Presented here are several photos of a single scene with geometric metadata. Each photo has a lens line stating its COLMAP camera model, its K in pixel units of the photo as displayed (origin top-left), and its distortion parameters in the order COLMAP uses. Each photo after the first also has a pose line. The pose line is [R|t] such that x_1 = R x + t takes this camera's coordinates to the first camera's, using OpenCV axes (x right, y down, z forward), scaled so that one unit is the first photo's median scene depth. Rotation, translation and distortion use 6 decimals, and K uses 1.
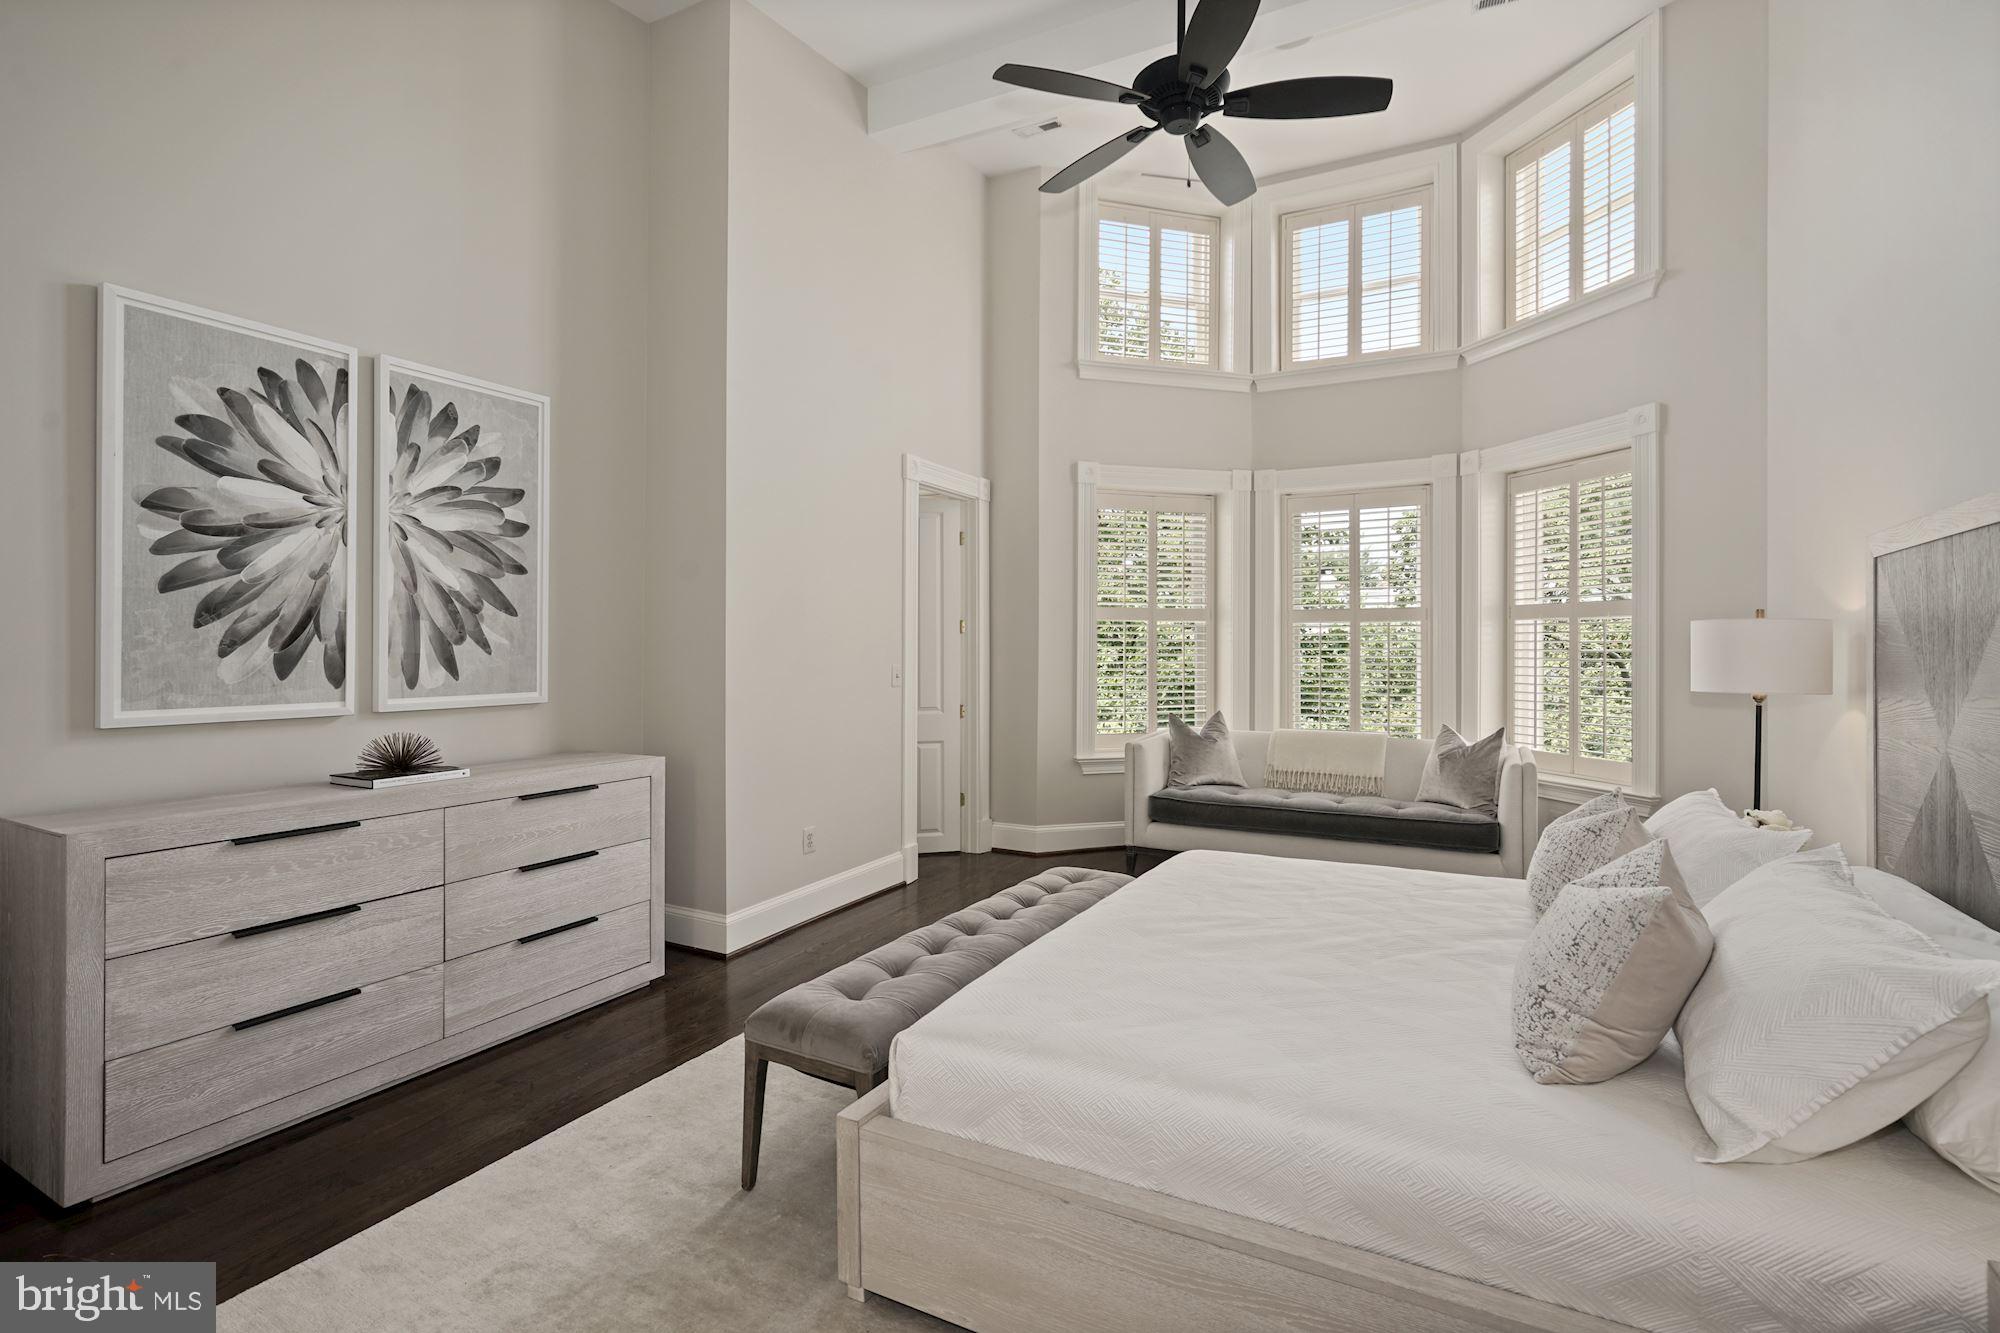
lens RADIAL K [[907.6, 0, 987.5], [0, 907.6, 655.0], [0, 0, 1]] dist [0.005218, 0.000336]
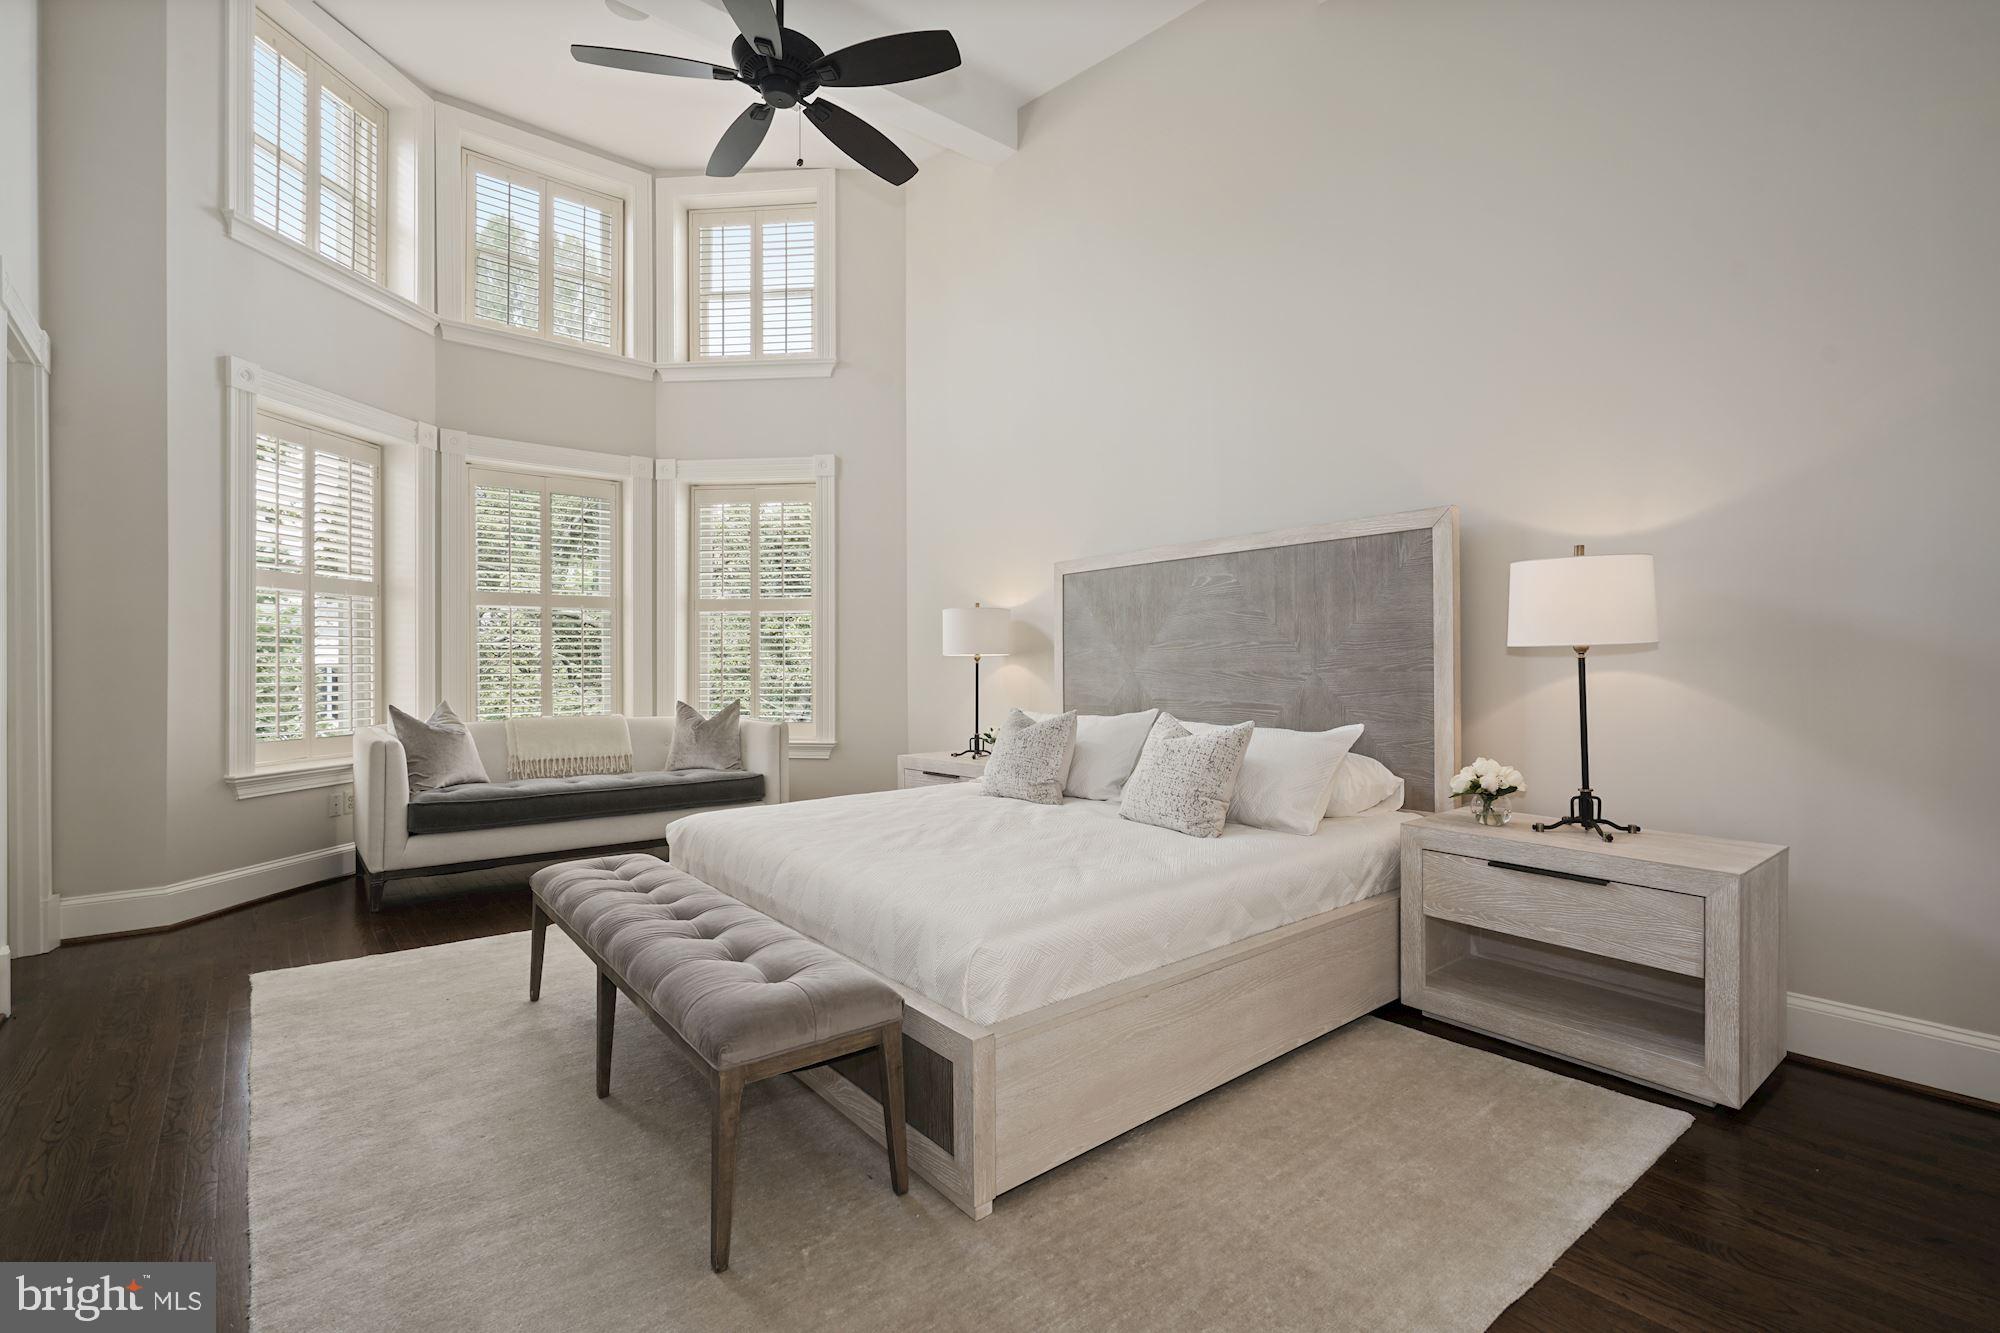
lens RADIAL K [[907.6, 0, 988.6], [0, 907.6, 675.5], [0, 0, 1]] dist [0.005218, 0.000336]
pose [[0.397333, -0.009391, 0.917627, -0.342246], [0.006979, 0.999950, 0.007212, 0.036835], [-0.917648, 0.003538, 0.397378, 0.196702]]
